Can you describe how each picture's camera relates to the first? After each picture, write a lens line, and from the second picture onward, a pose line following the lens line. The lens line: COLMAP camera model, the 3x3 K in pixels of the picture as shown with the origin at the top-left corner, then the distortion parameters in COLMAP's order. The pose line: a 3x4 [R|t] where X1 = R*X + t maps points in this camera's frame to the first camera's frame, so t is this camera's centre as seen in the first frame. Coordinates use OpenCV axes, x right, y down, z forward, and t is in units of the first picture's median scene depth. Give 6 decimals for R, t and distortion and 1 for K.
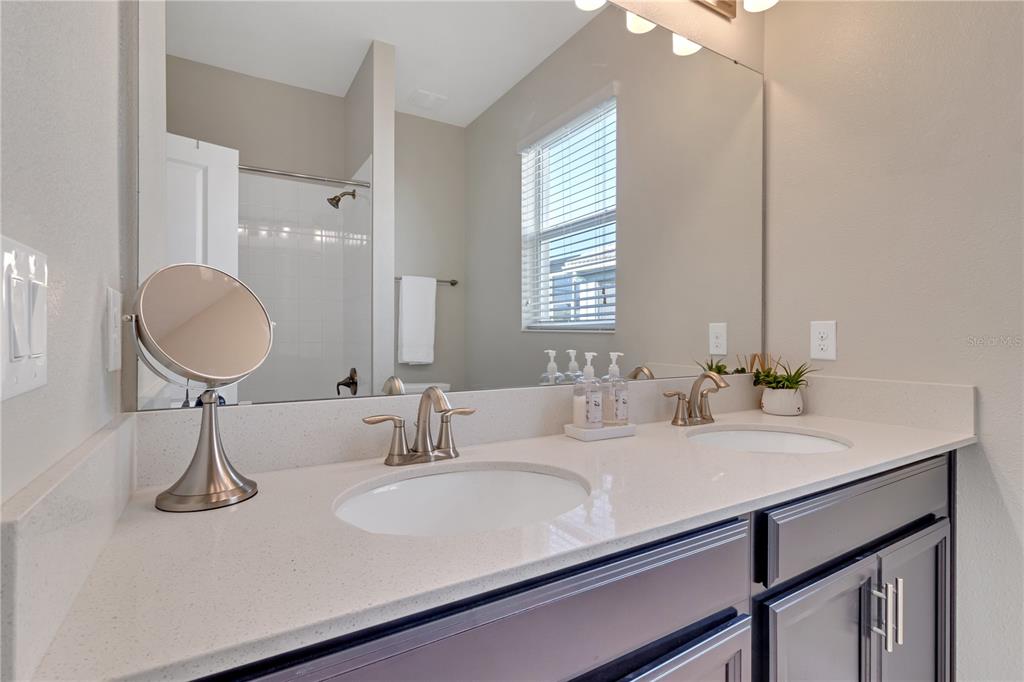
lens RADIAL K [[472.9, 0, 514.8], [0, 472.9, 336.4], [0, 0, 1]] dist [0.000885, 0.000032]
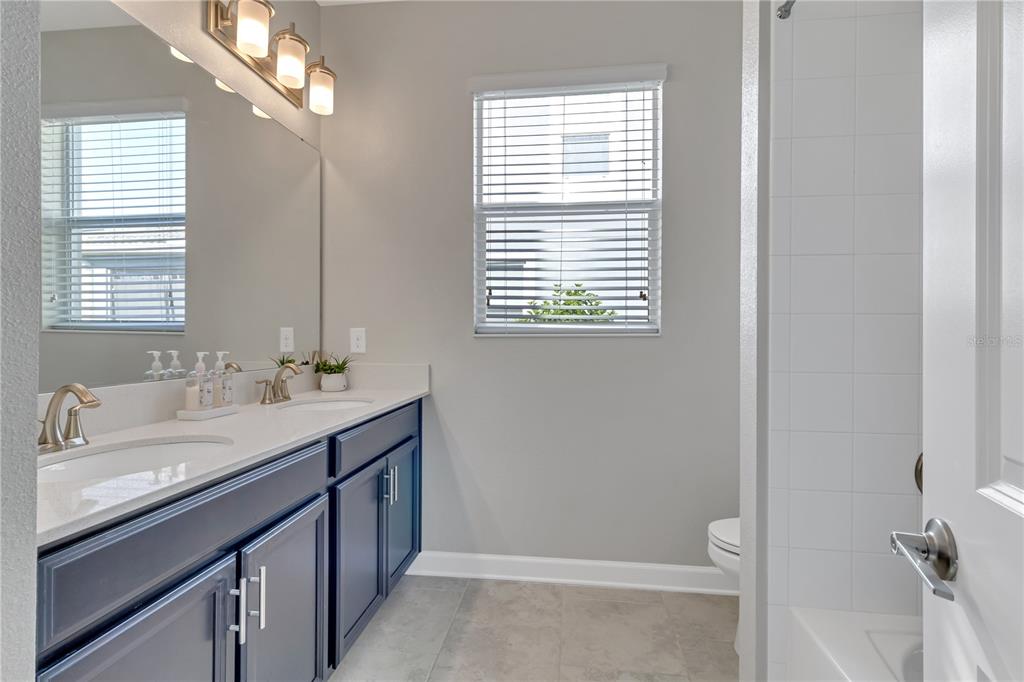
lens RADIAL K [[472.9, 0, 514.8], [0, 472.9, 336.4], [0, 0, 1]] dist [0.000885, 0.000032]
pose [[0.614589, -0.001040, 0.788847, -0.257177], [-0.000728, 0.999998, 0.001885, -0.008696], [-0.788847, -0.001732, 0.614587, -0.358004]]
